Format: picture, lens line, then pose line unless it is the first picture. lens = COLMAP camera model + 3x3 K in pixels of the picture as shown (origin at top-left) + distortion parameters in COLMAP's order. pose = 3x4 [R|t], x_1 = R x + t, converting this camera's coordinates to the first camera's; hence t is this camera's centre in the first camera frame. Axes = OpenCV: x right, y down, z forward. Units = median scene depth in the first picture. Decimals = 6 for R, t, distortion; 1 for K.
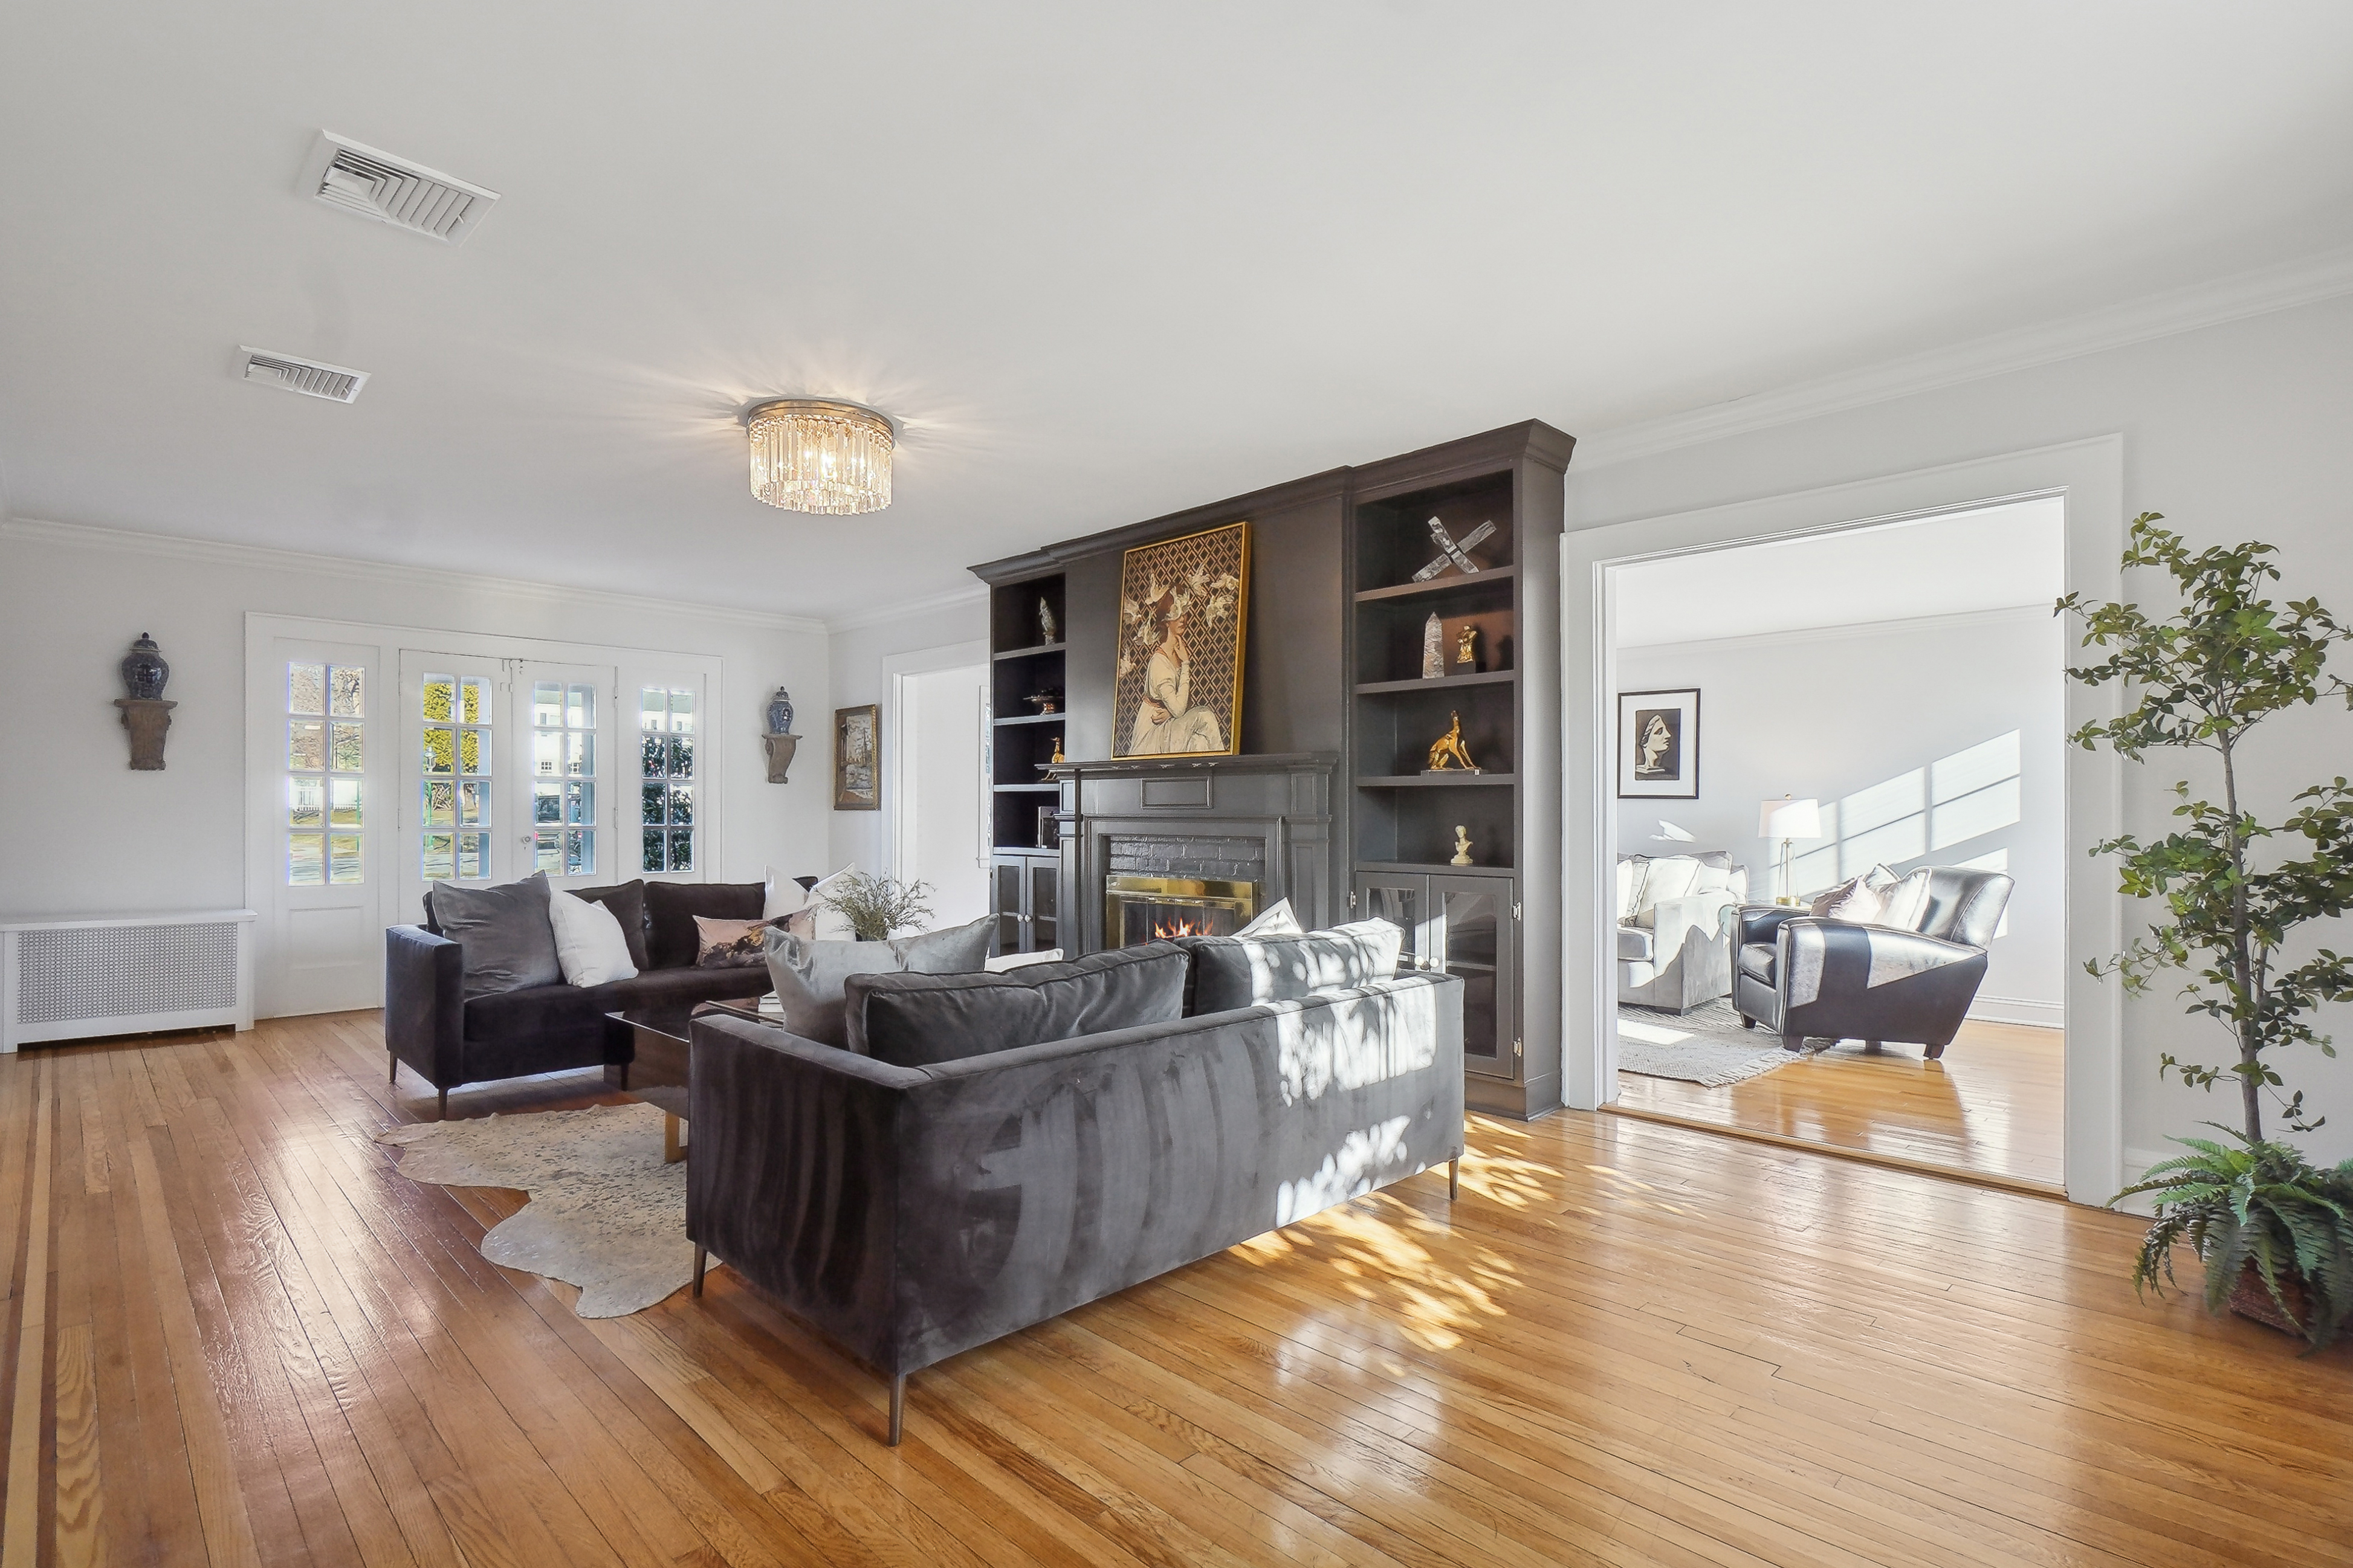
lens RADIAL K [[1152.0, 0, 1173.7], [0, 1152.0, 811.5], [0, 0, 1]] dist [-0.002270, -0.000528]
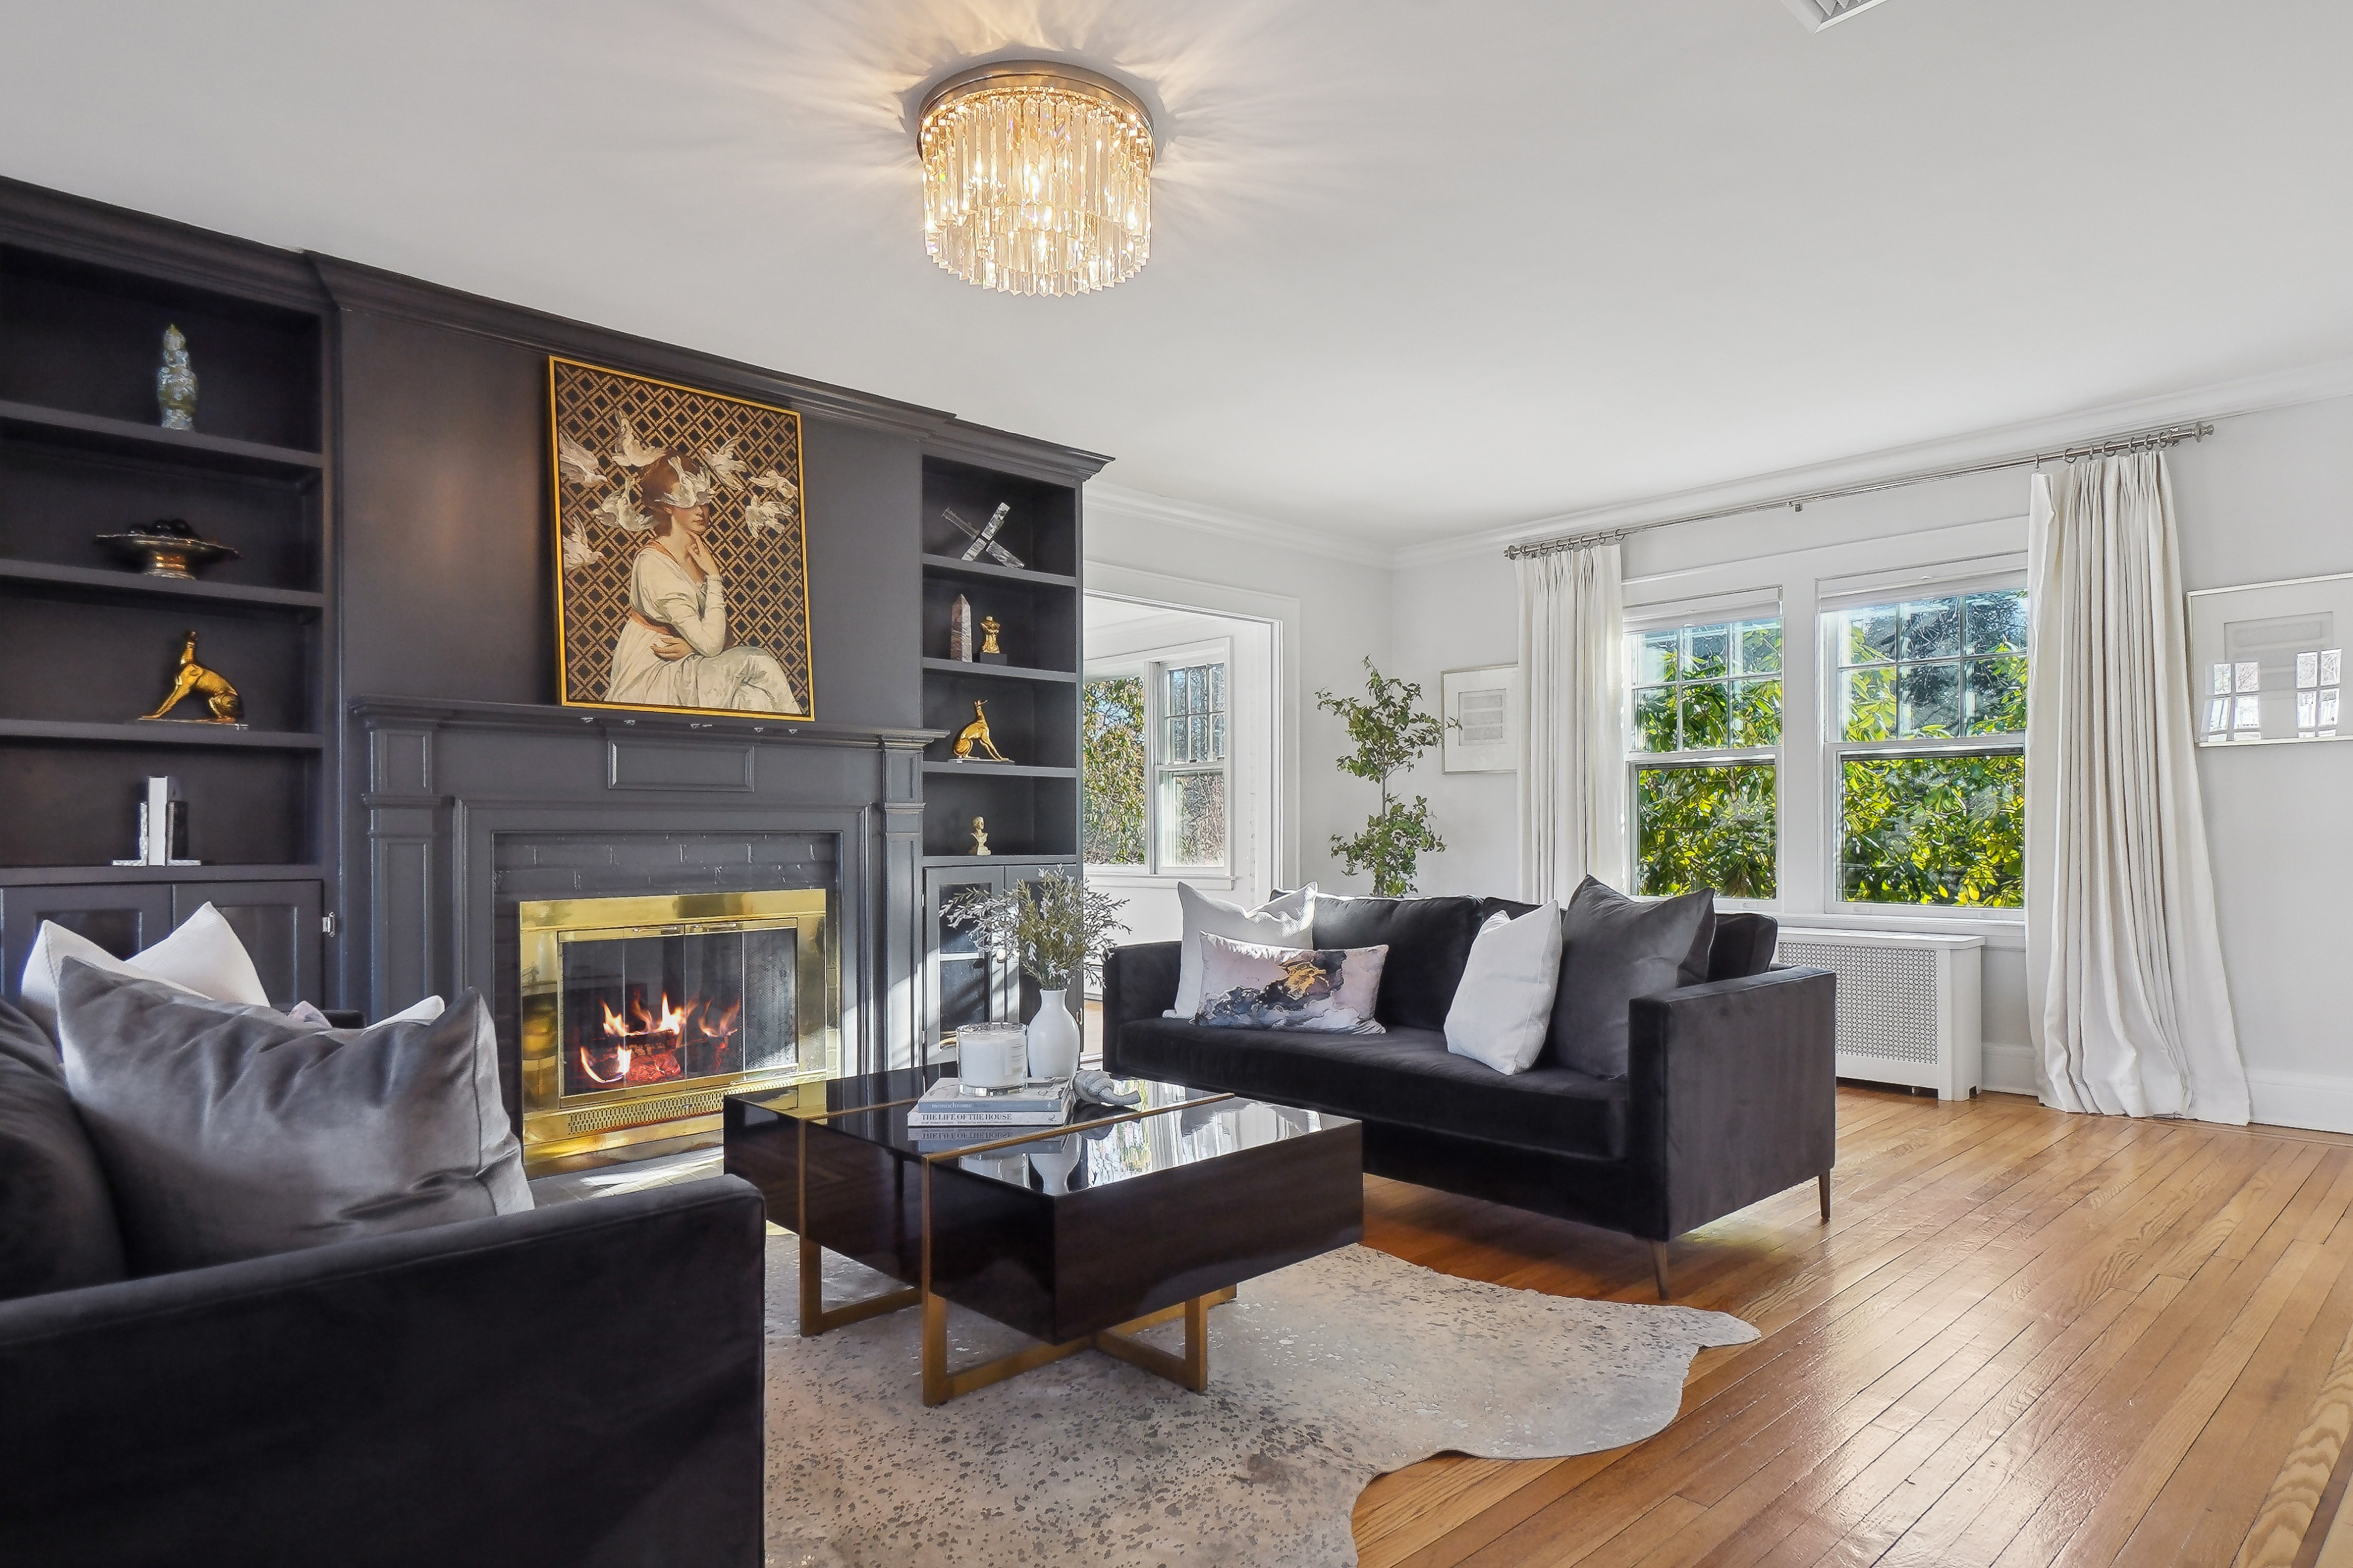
lens RADIAL K [[1316.9, 0, 1173.6], [0, 1316.9, 830.4], [0, 0, 1]] dist [0.002931, 0.000473]
pose [[0.025734, 0.002685, 0.999665, -0.782123], [0.002550, 0.999993, -0.002751, 0.024599], [-0.999666, 0.002620, 0.025727, 0.721305]]
